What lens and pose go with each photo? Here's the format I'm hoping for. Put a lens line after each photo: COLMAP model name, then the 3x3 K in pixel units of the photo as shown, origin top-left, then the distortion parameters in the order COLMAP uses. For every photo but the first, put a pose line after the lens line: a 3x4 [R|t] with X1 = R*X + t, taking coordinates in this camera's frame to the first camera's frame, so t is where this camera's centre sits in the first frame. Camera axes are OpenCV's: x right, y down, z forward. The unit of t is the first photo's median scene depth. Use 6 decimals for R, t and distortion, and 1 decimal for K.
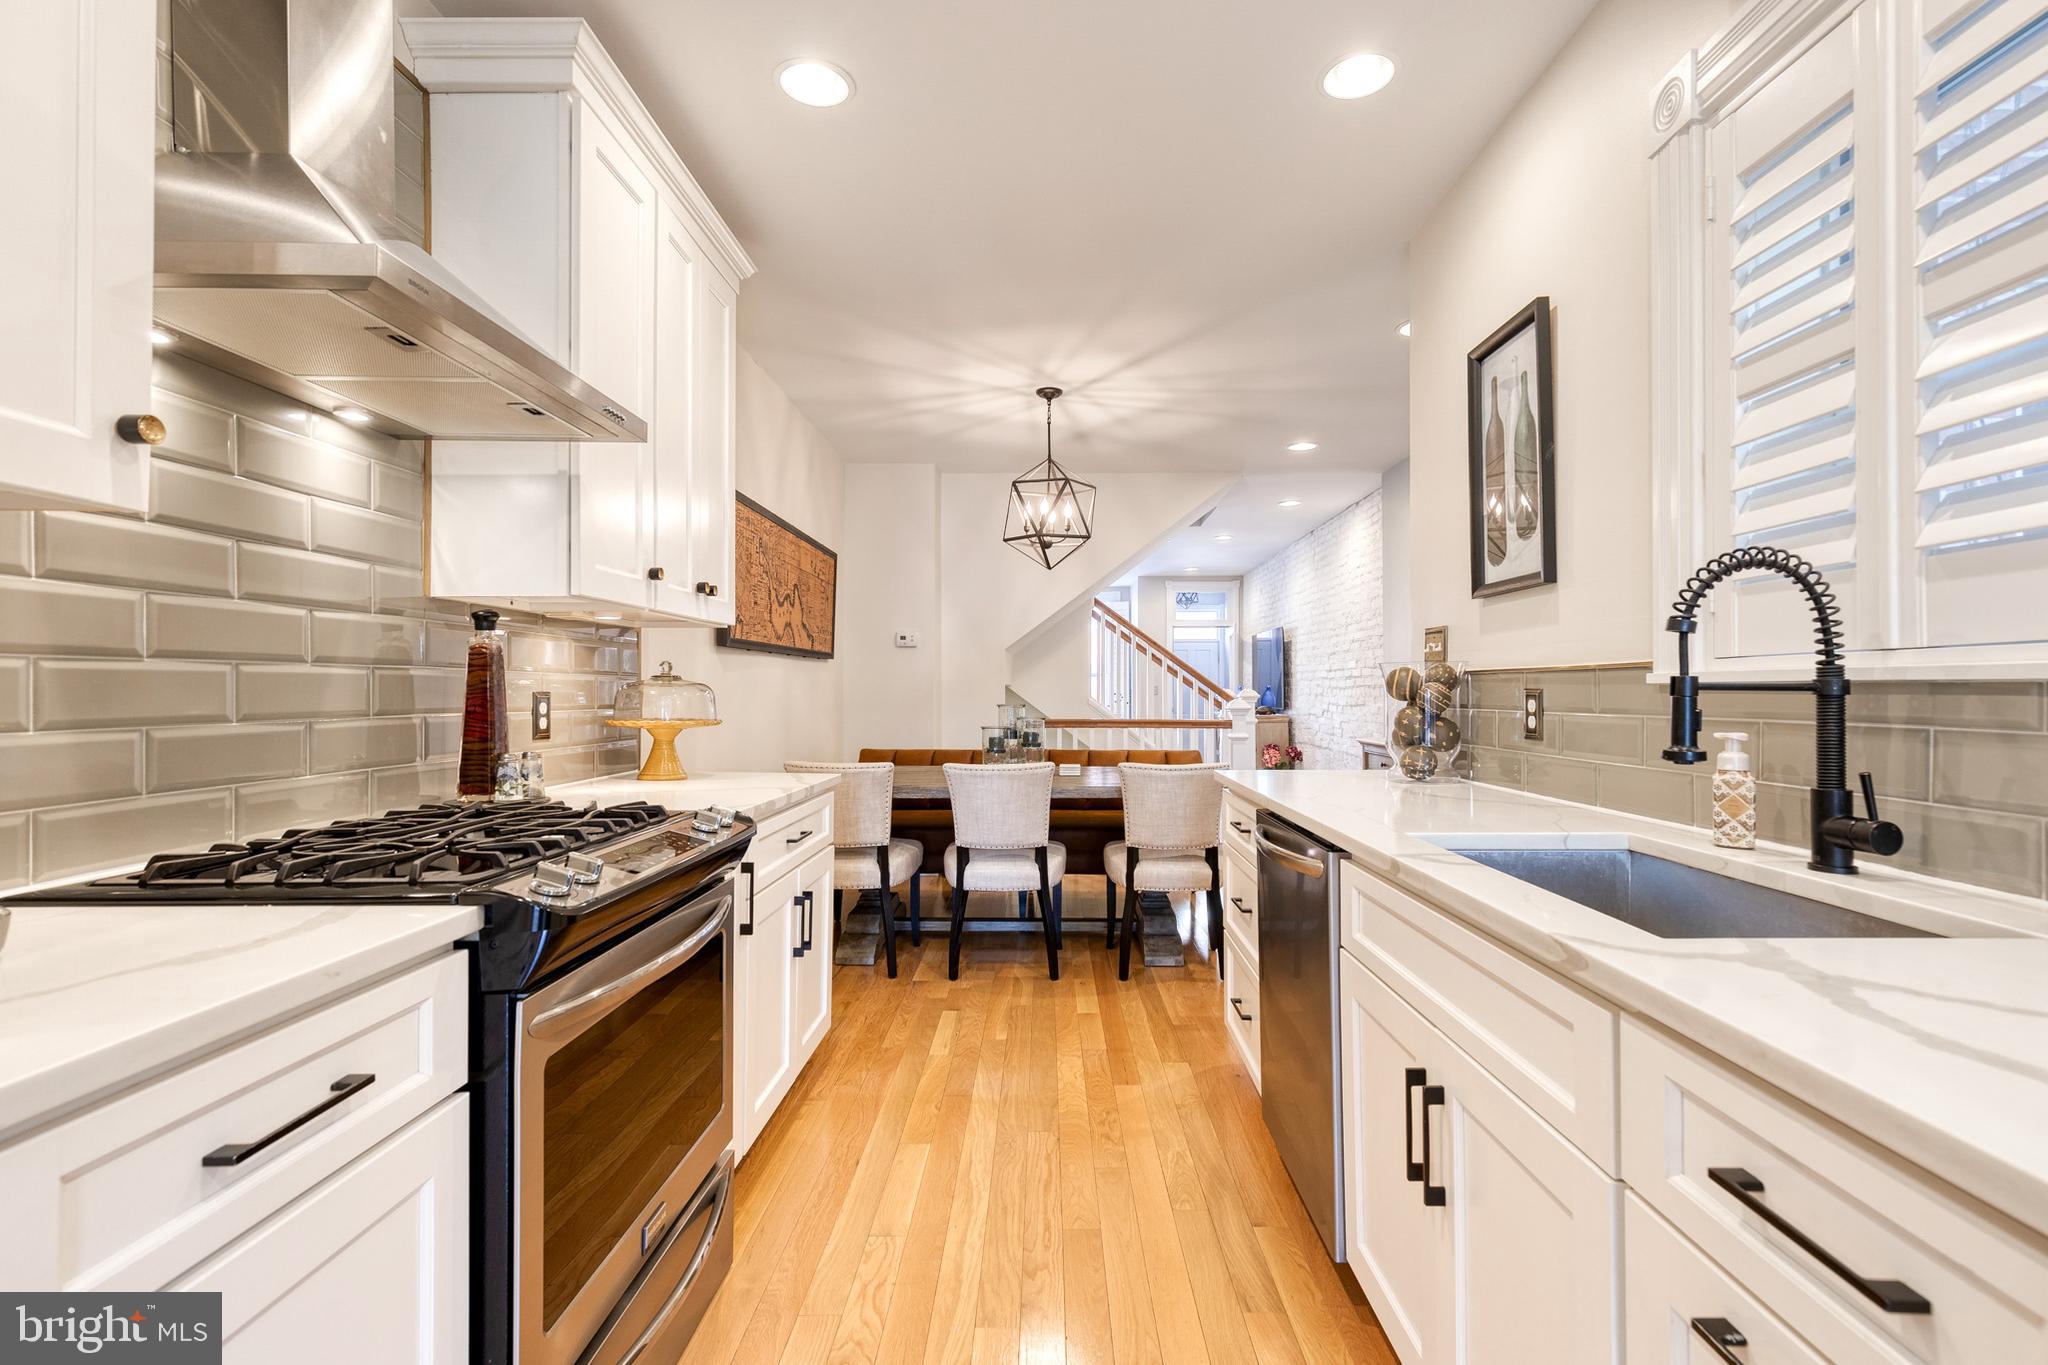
lens RADIAL K [[921.0, 0, 1035.9], [0, 921.0, 679.8], [0, 0, 1]] dist [0.010246, -0.001236]
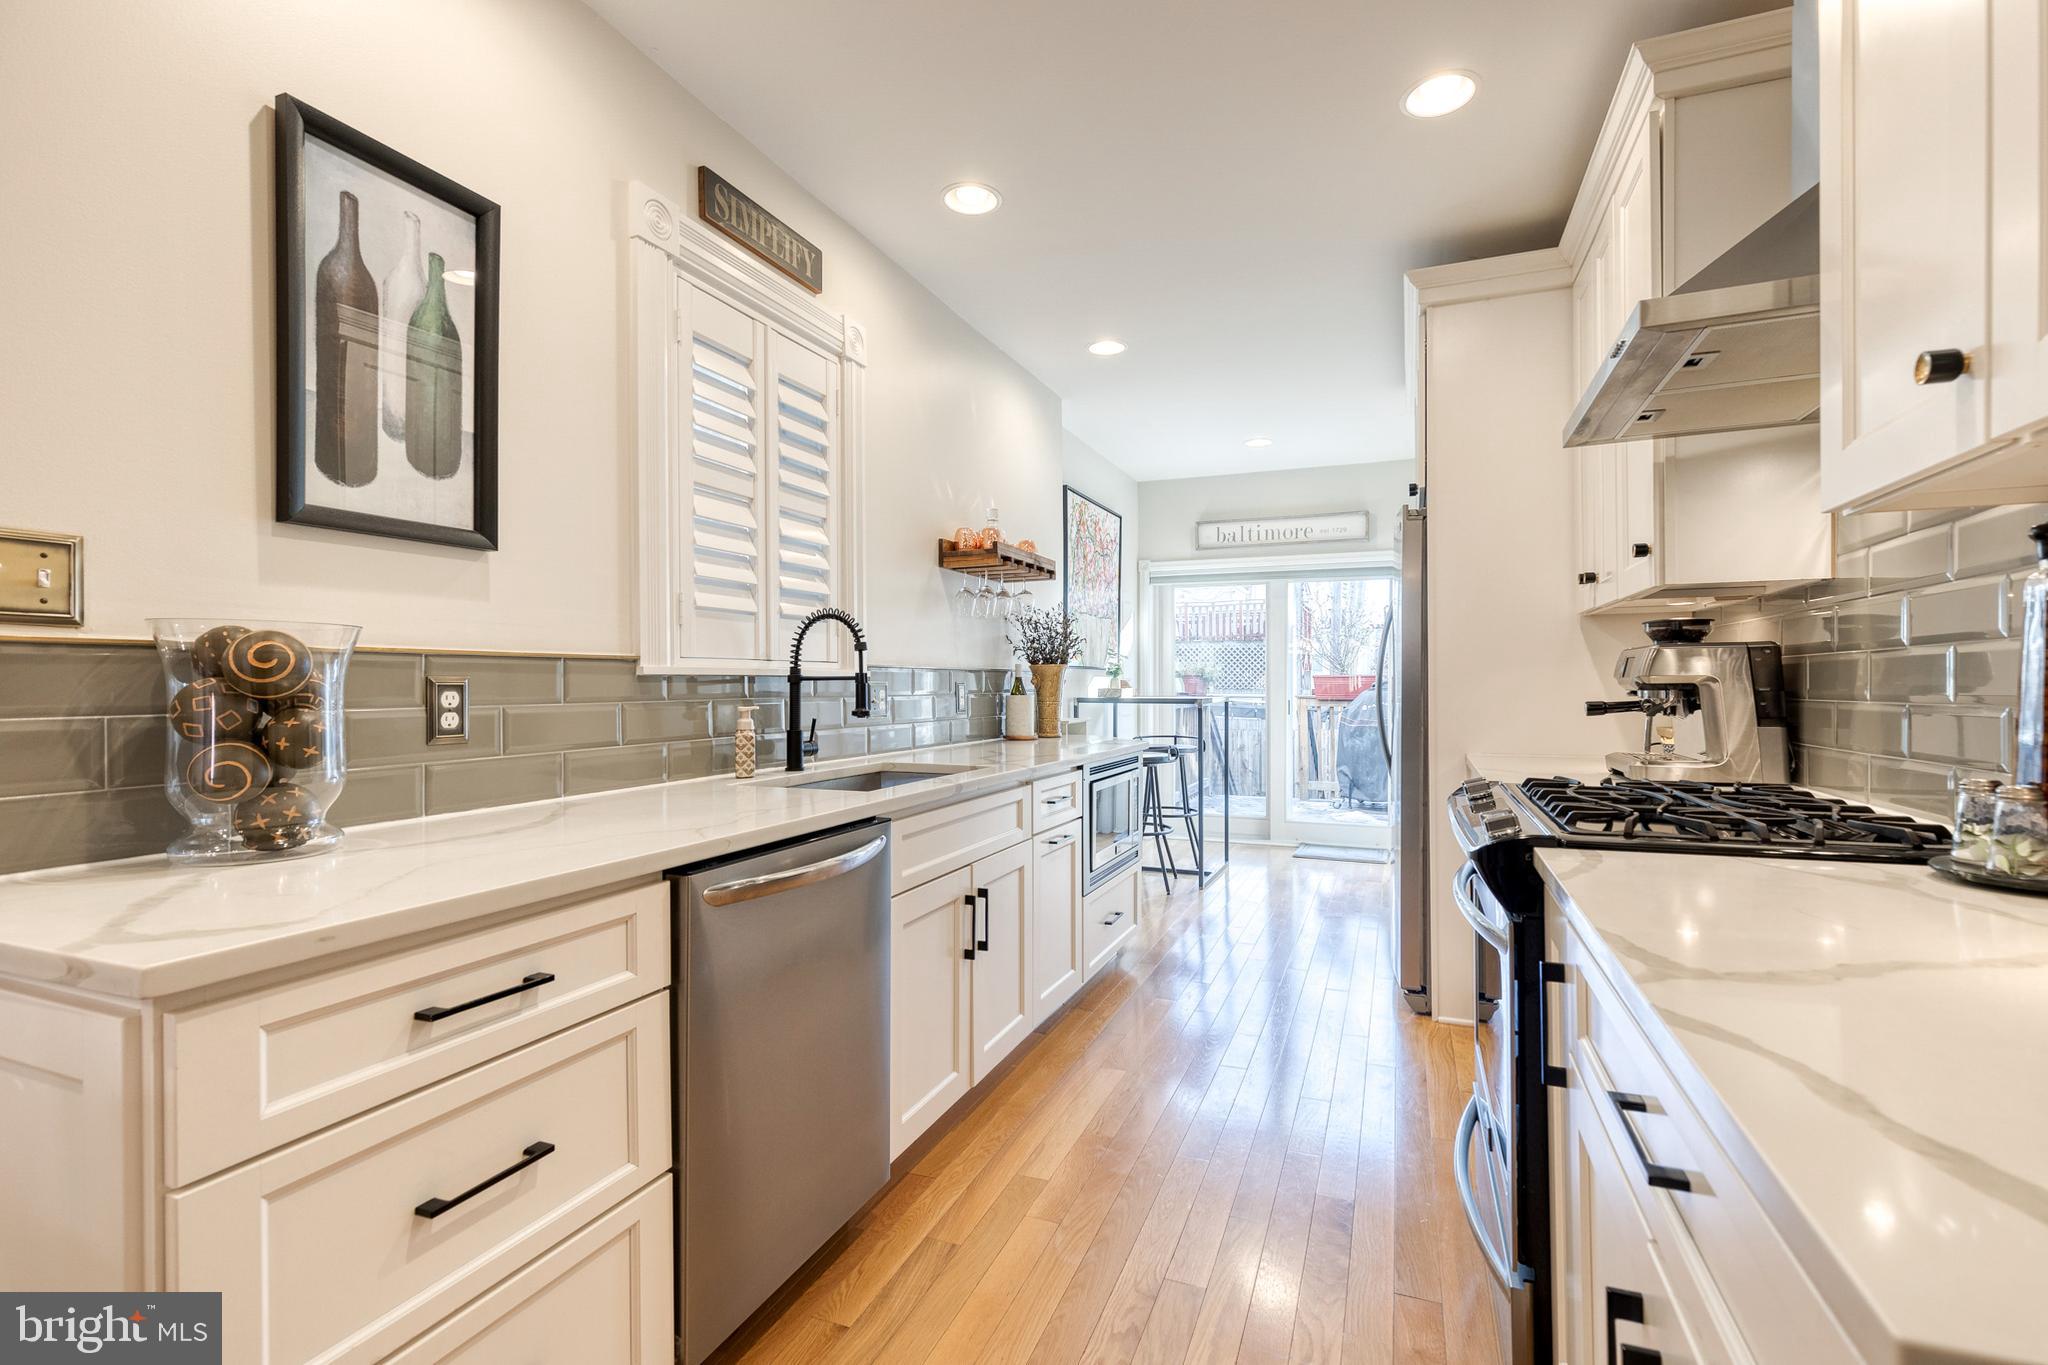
lens RADIAL K [[921.0, 0, 1046.7], [0, 921.0, 680.4], [0, 0, 1]] dist [0.010246, -0.001236]
pose [[-0.936520, 0.004935, 0.350578, -0.101816], [-0.000649, 0.999875, -0.015810, 0.012642], [-0.350612, -0.015034, -0.936400, 0.786480]]
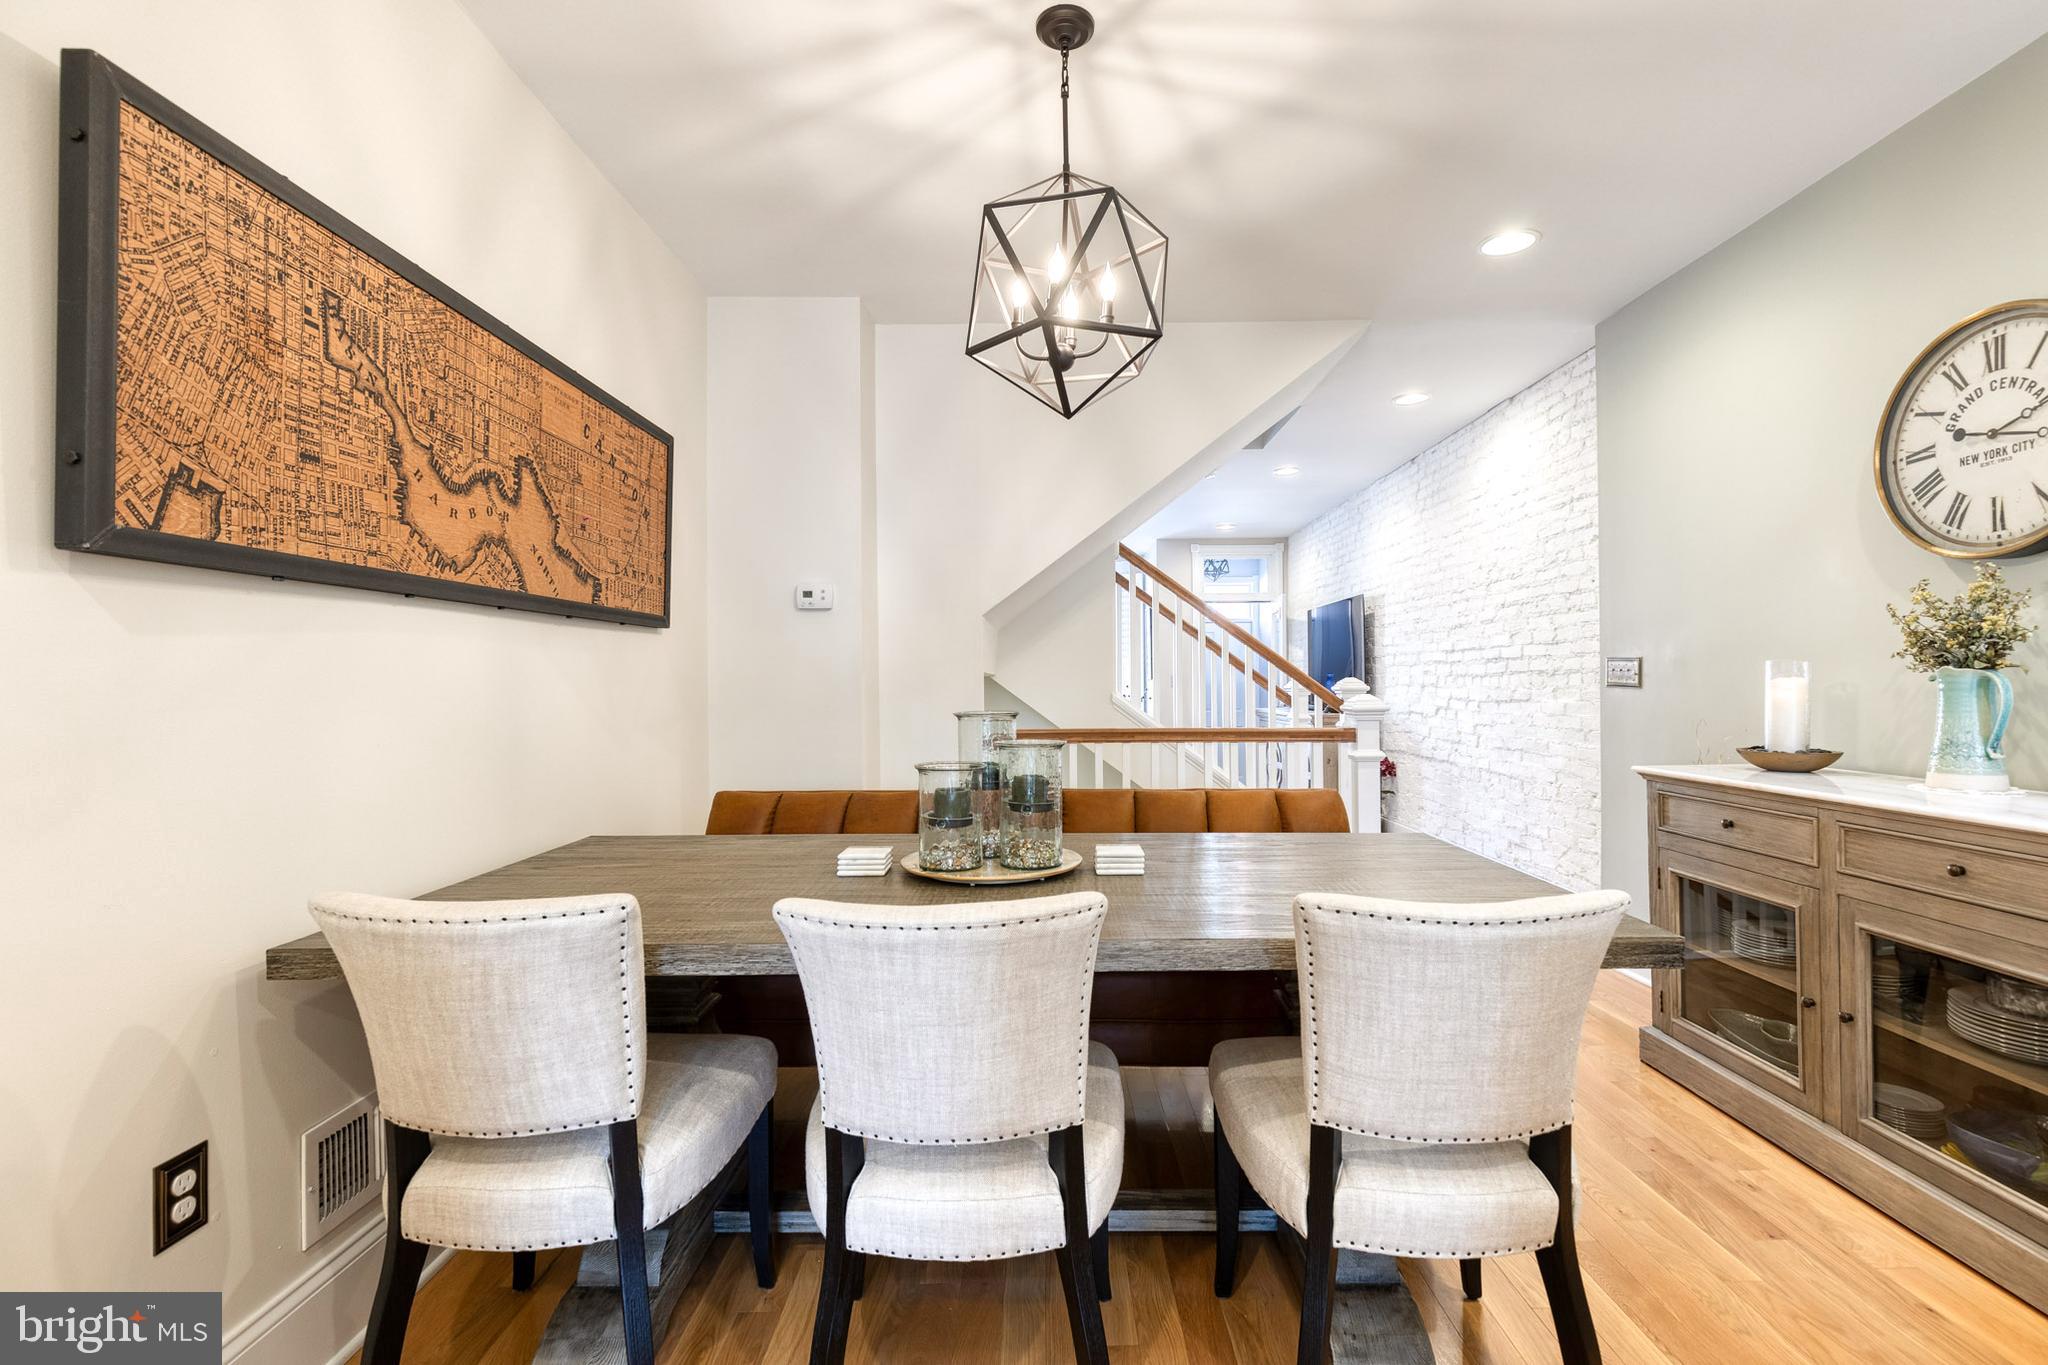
lens RADIAL K [[921.0, 0, 1037.7], [0, 921.0, 675.0], [0, 0, 1]] dist [0.010246, -0.001236]
pose [[0.999904, -0.007475, 0.011677, -0.006895], [0.007440, 0.999968, 0.002988, 0.007110], [-0.011699, -0.002901, 0.999927, 0.563501]]
